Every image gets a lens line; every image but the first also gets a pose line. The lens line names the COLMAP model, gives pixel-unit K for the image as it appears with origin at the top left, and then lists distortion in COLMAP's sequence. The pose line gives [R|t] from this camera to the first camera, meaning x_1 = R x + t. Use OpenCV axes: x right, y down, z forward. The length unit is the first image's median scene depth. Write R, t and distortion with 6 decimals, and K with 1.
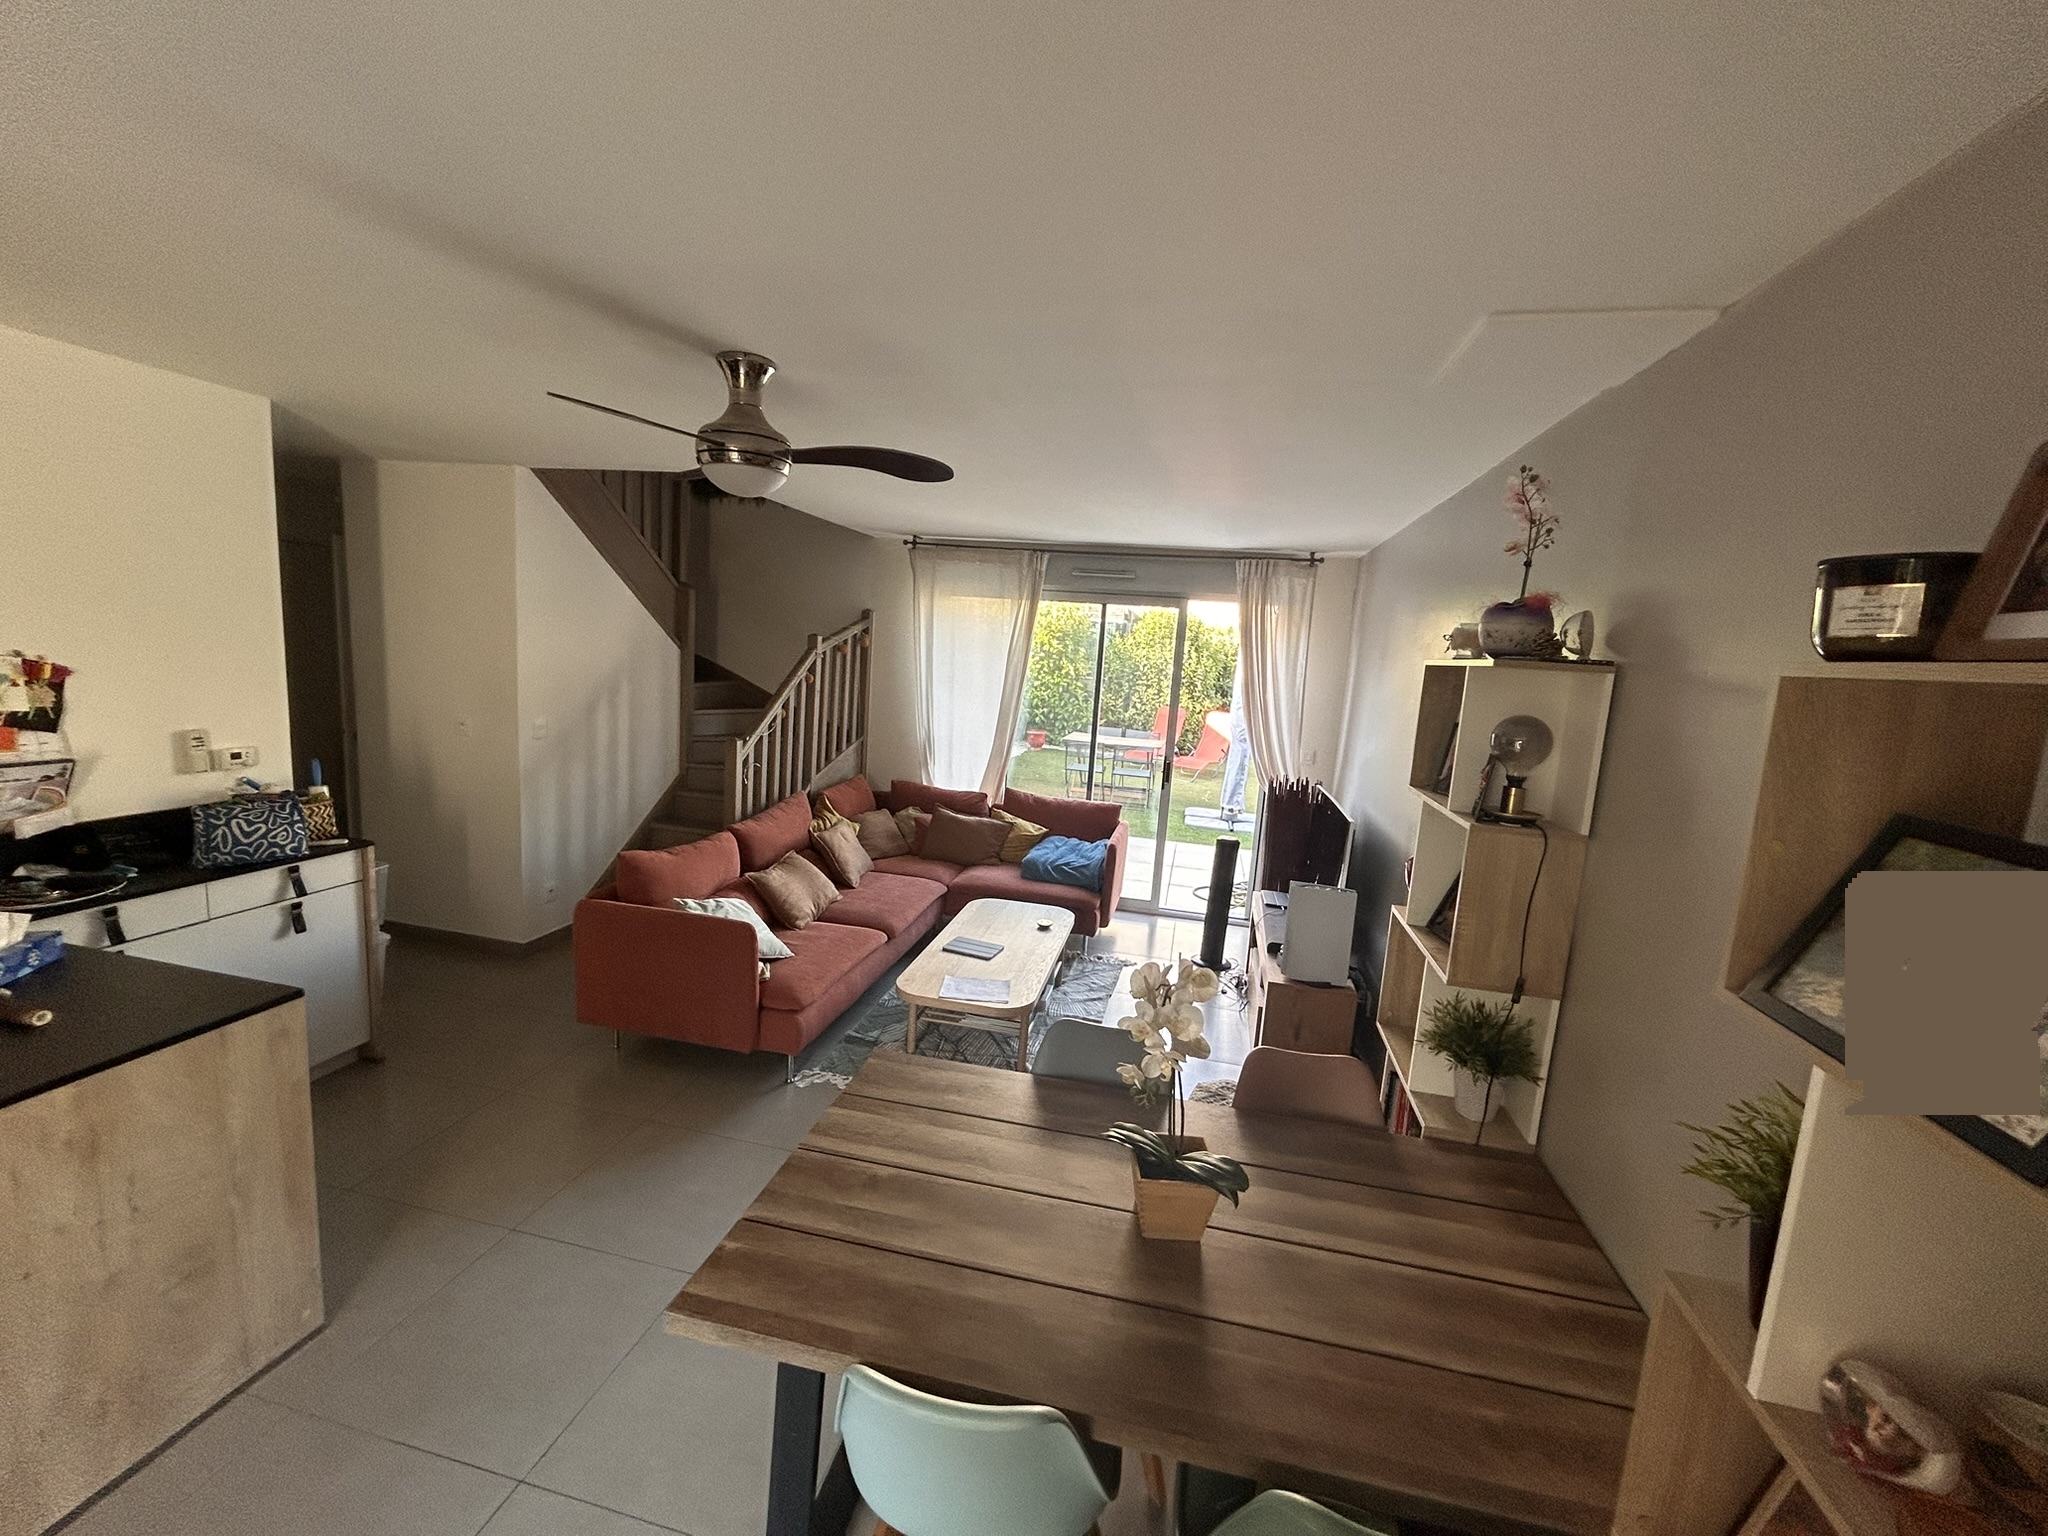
lens RADIAL K [[814.6, 0, 1032.6], [0, 814.6, 771.1], [0, 0, 1]] dist [0.001174, -0.001591]
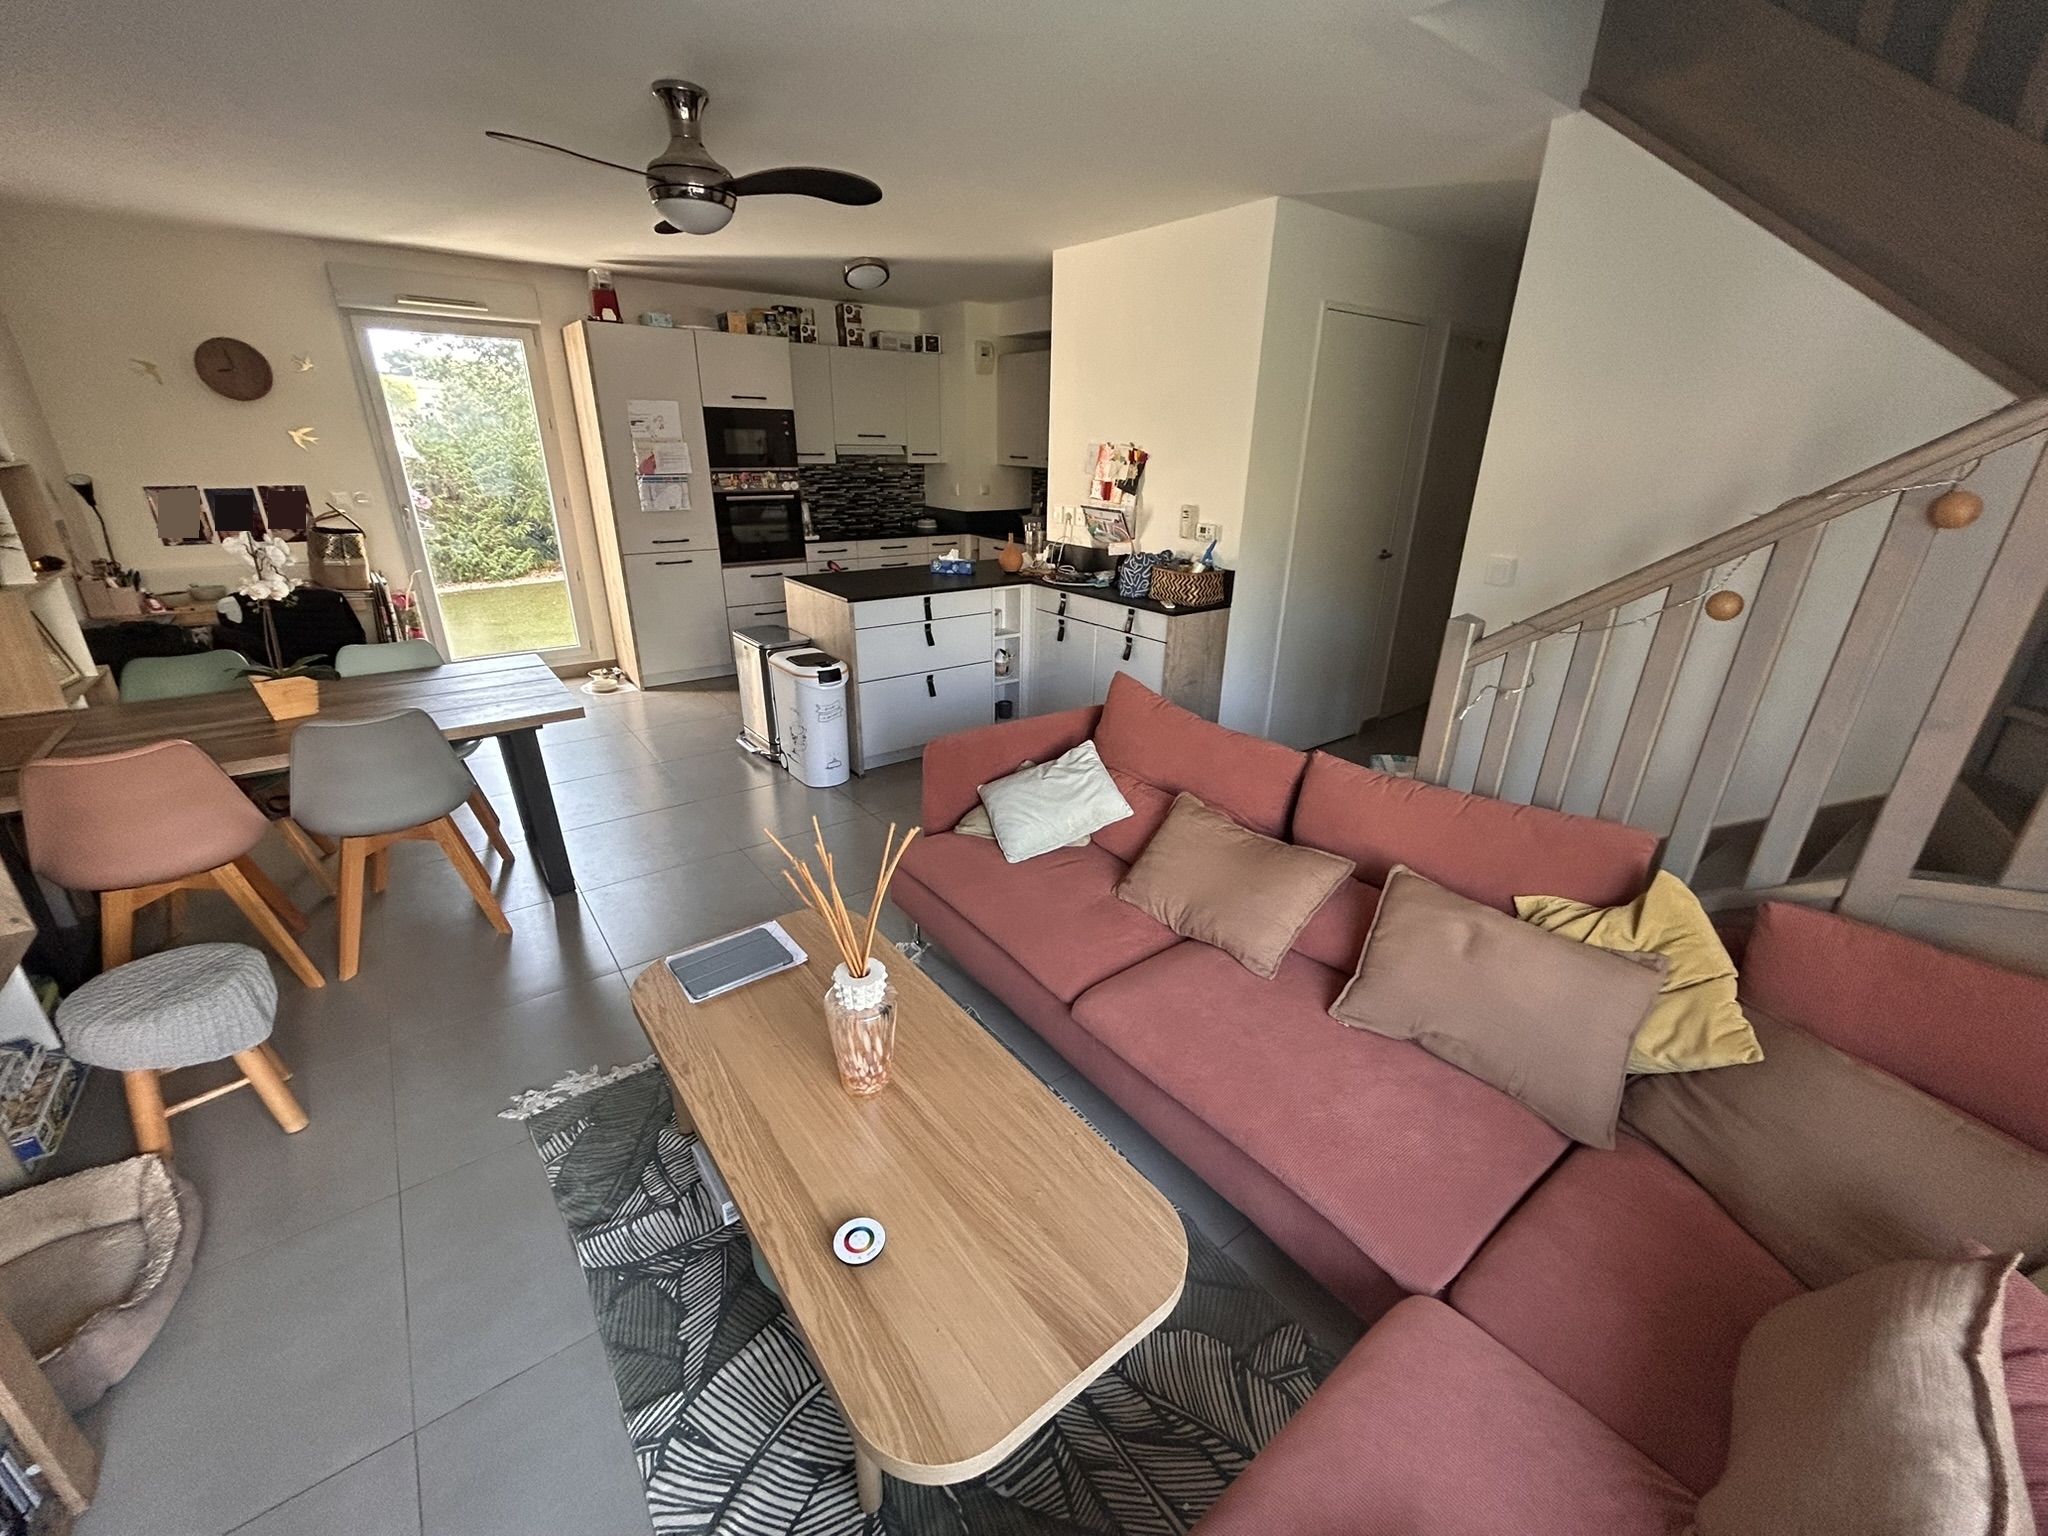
lens RADIAL K [[814.6, 0, 1014.3], [0, 814.6, 765.1], [0, 0, 1]] dist [0.001174, -0.001591]
pose [[-0.651264, 0.211210, -0.728866, 0.209412], [-0.161450, 0.899931, 0.405042, -0.140764], [0.741478, 0.381464, -0.551992, 1.474140]]
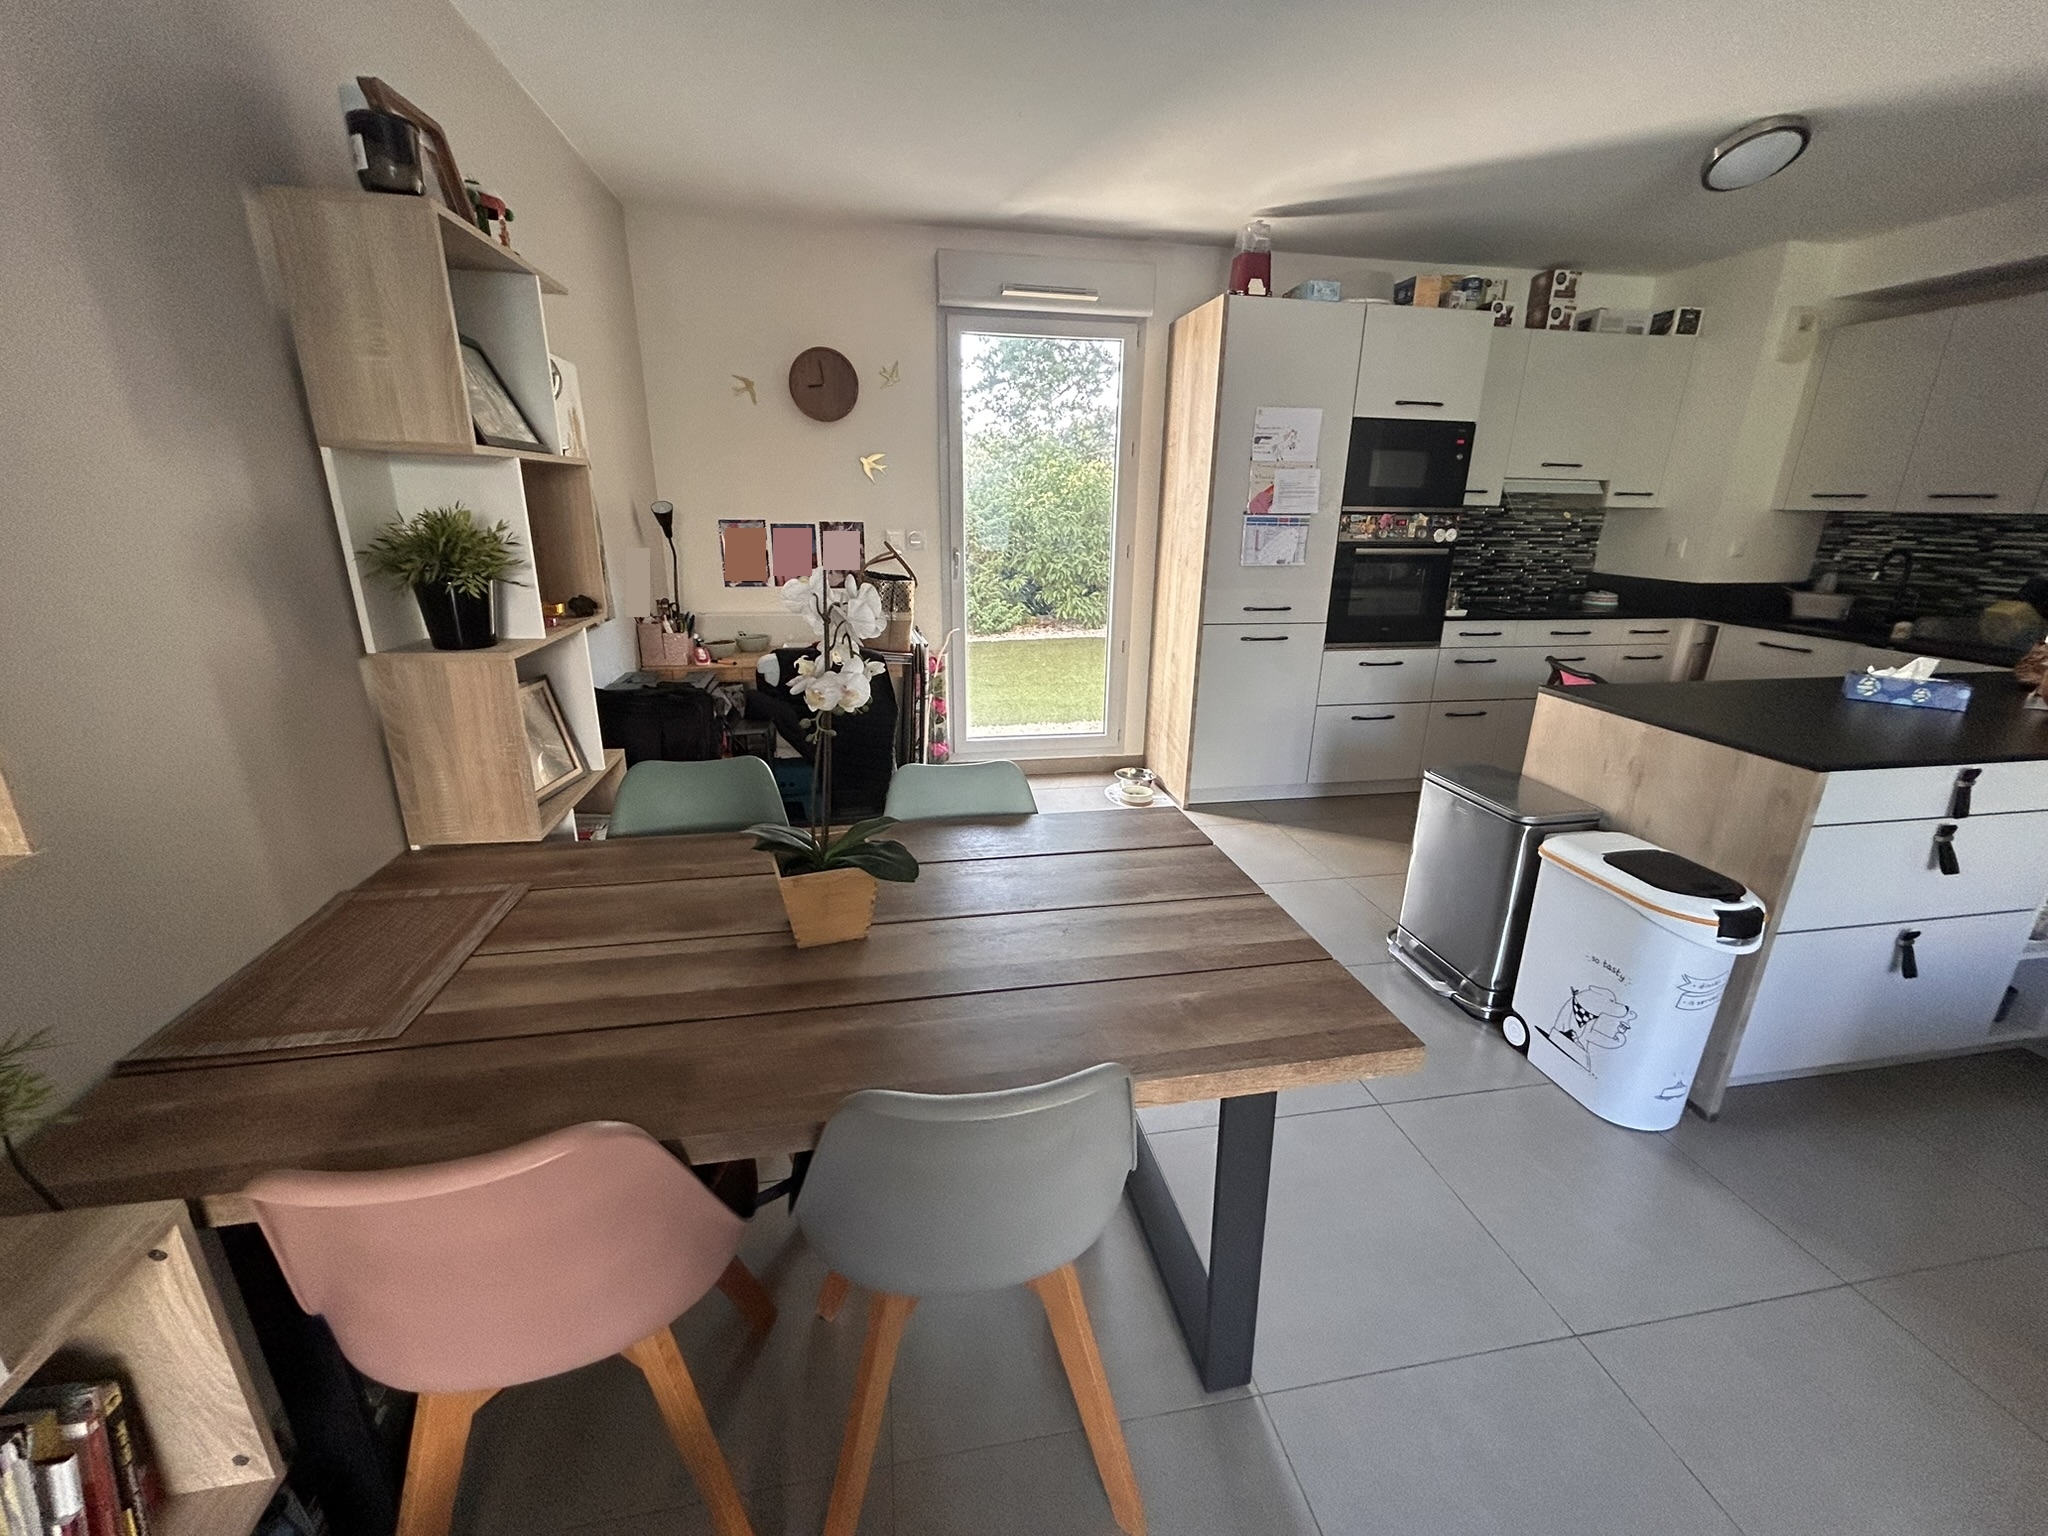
lens RADIAL K [[814.6, 0, 1018.7], [0, 814.6, 768.4], [0, 0, 1]] dist [0.001174, -0.001591]
pose [[-0.923201, 0.045544, -0.381610, 0.166784], [-0.122914, 0.905810, 0.405463, -0.050359], [0.364133, 0.421229, -0.830646, 1.076024]]
